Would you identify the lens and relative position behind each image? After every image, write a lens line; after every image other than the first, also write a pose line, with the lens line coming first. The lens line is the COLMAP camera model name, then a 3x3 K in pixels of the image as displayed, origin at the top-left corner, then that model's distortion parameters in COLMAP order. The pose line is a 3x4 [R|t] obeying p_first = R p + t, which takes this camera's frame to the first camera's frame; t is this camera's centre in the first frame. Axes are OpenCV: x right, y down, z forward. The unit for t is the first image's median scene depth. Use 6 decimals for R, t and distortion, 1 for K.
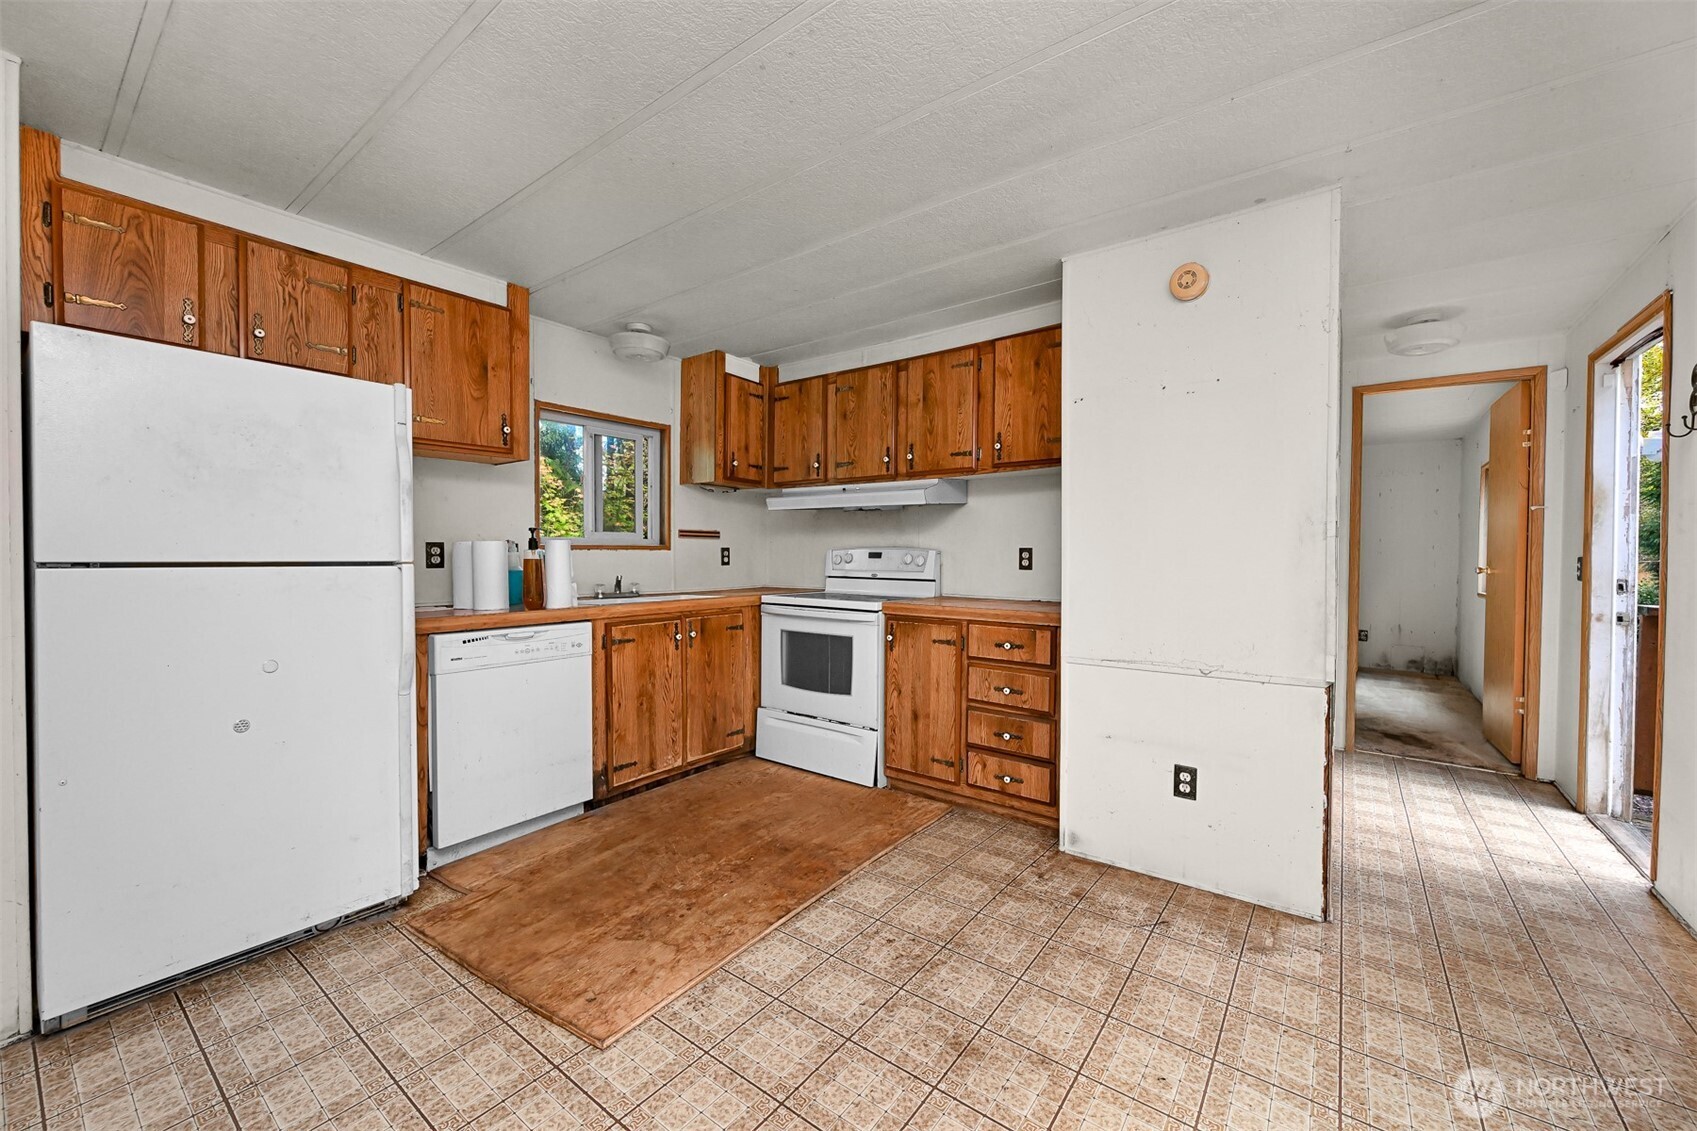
lens RADIAL K [[665.7, 0, 848.0], [0, 665.7, 561.0], [0, 0, 1]] dist [-0.000858, 0.000935]
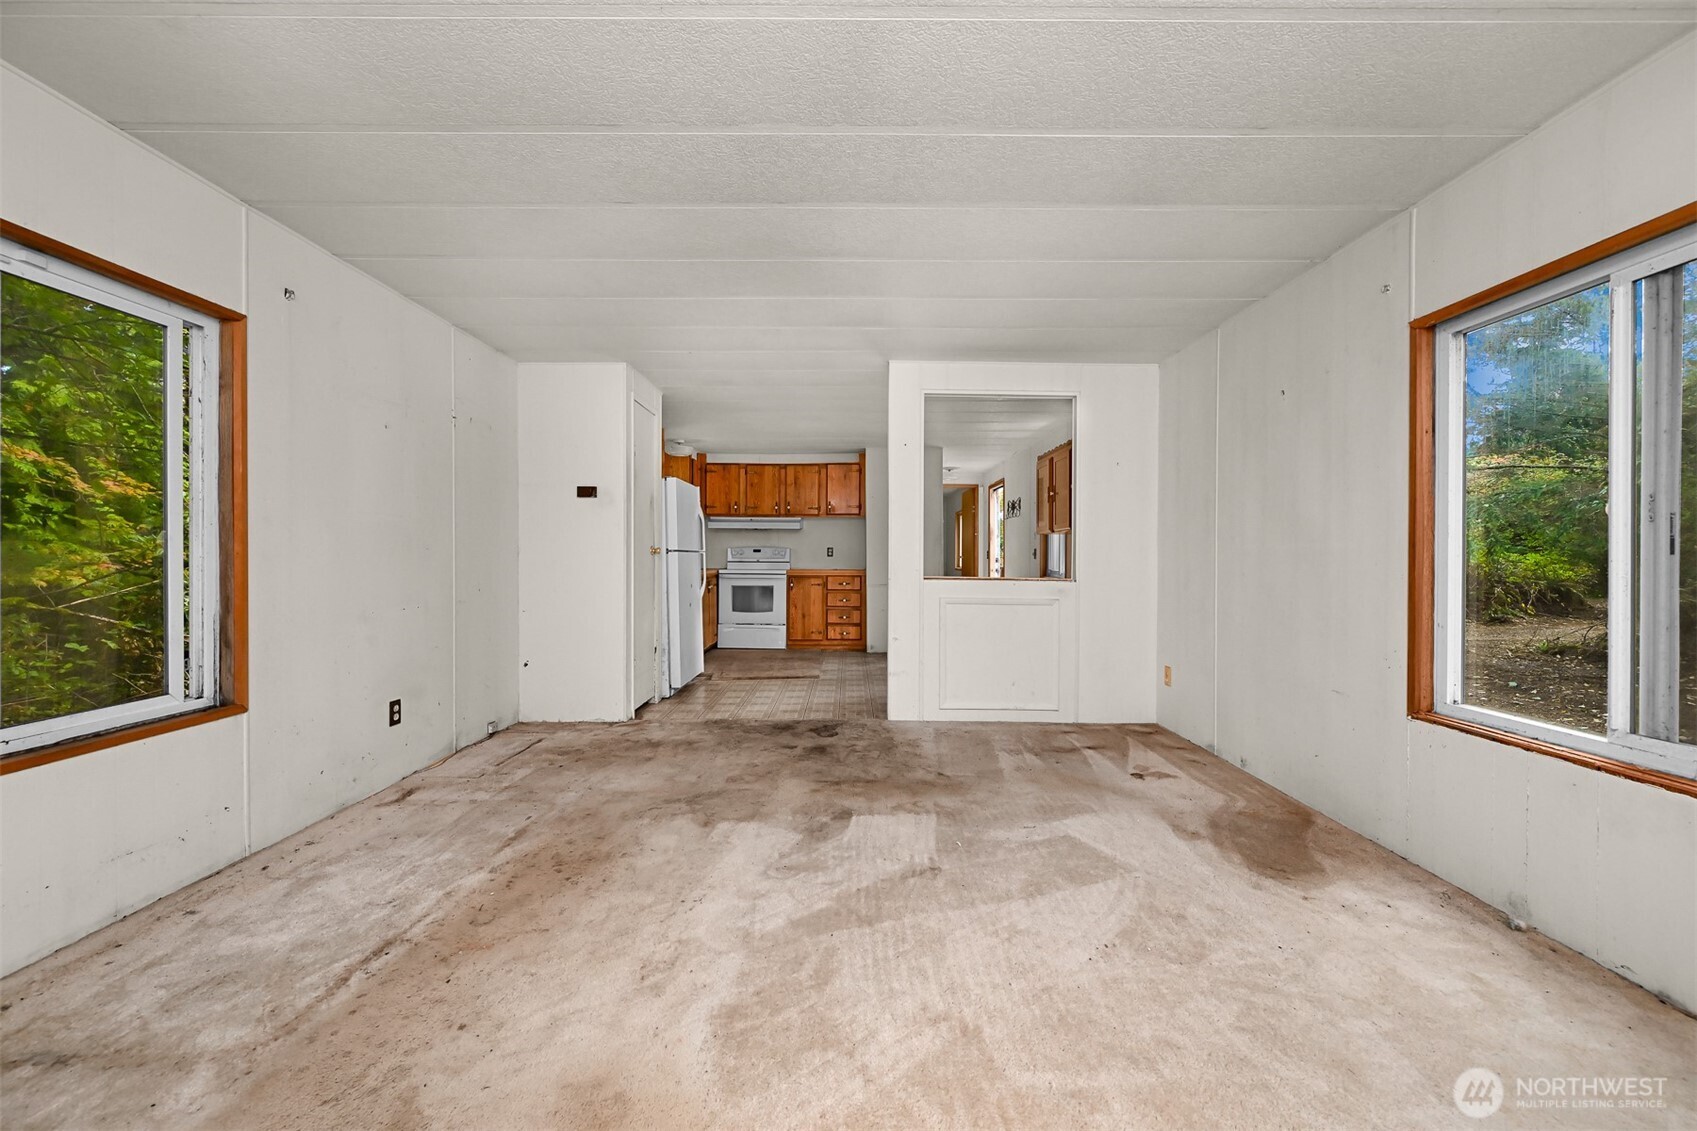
lens RADIAL K [[665.7, 0, 848.4], [0, 665.7, 560.6], [0, 0, 1]] dist [-0.000858, 0.000935]
pose [[0.801150, -0.007576, 0.598415, -1.169310], [0.008230, 0.999965, 0.001642, 0.024859], [-0.598407, 0.003610, 0.801184, -1.005099]]
